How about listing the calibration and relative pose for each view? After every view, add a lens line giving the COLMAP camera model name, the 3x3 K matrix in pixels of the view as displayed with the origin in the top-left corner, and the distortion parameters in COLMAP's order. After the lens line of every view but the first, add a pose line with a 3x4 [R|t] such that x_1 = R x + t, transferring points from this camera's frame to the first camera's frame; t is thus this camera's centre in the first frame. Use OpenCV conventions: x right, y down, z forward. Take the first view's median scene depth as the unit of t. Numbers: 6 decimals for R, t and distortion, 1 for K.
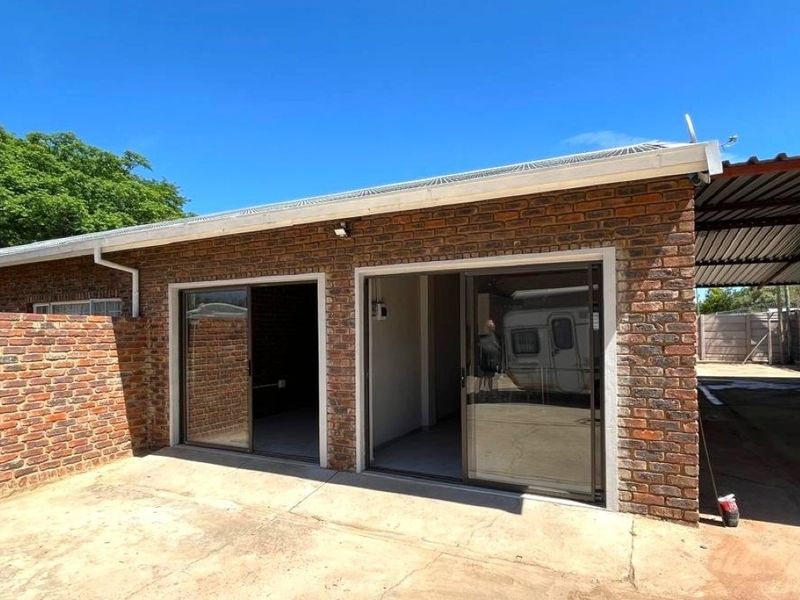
lens RADIAL K [[465.7, 0, 405.1], [0, 465.7, 325.9], [0, 0, 1]] dist [-0.000220, -0.001704]
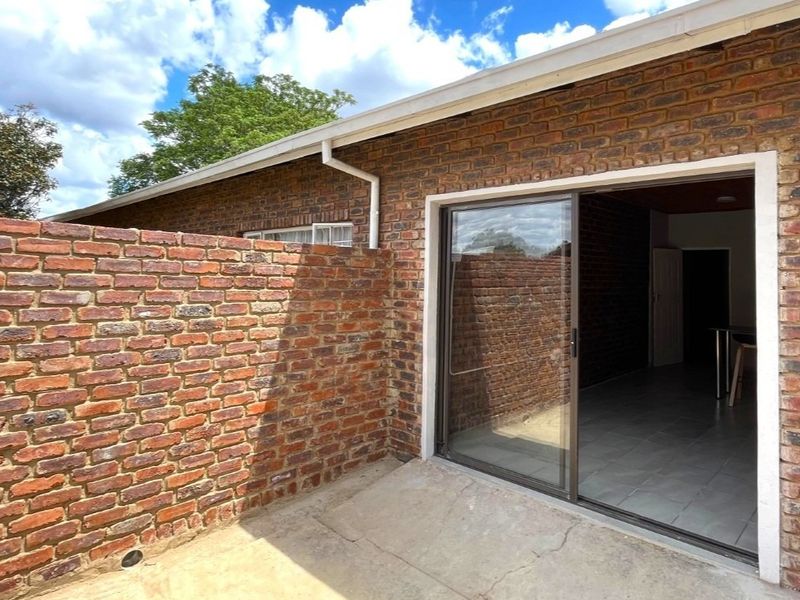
lens RADIAL K [[492.0, 0, 472.6], [0, 492.0, 257.9], [0, 0, 1]] dist [0.000350, 0.000041]
pose [[0.968073, 0.016180, -0.250147, -0.349014], [-0.023632, 0.999361, -0.026817, 0.011185], [0.249553, 0.031872, 0.967836, 0.470997]]
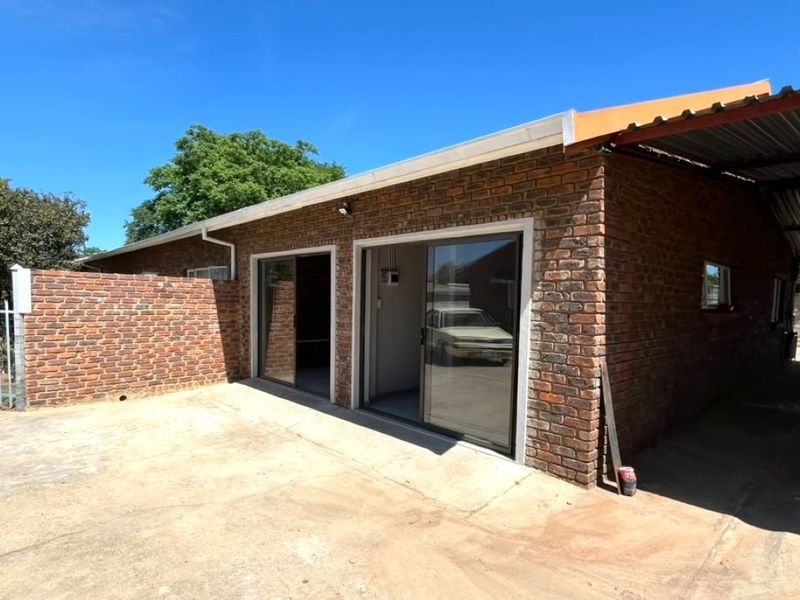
lens RADIAL K [[451.2, 0, 392.7], [0, 451.2, 327.9], [0, 0, 1]] dist [-0.001242, 0.000063]
pose [[0.930927, 0.053541, -0.361258, 0.412925], [-0.026517, 0.996494, 0.079354, 0.003712], [0.364240, -0.064293, 0.929083, -0.052112]]
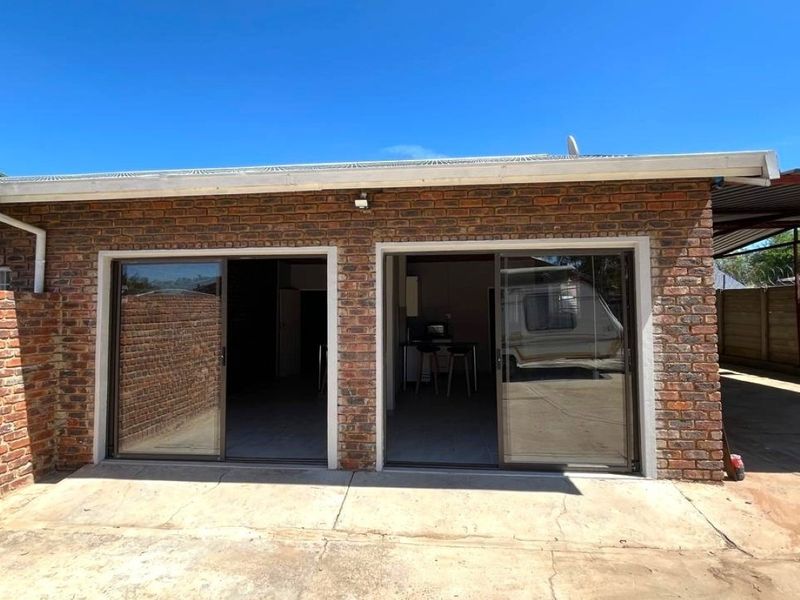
lens RADIAL K [[431.5, 0, 391.8], [0, 431.5, 287.8], [0, 0, 1]] dist [-0.001979, 0.000150]
pose [[0.938302, 0.021890, 0.345122, -0.367878], [-0.005337, 0.998792, -0.048839, 0.004597], [-0.345775, 0.043984, 0.937286, 0.195637]]
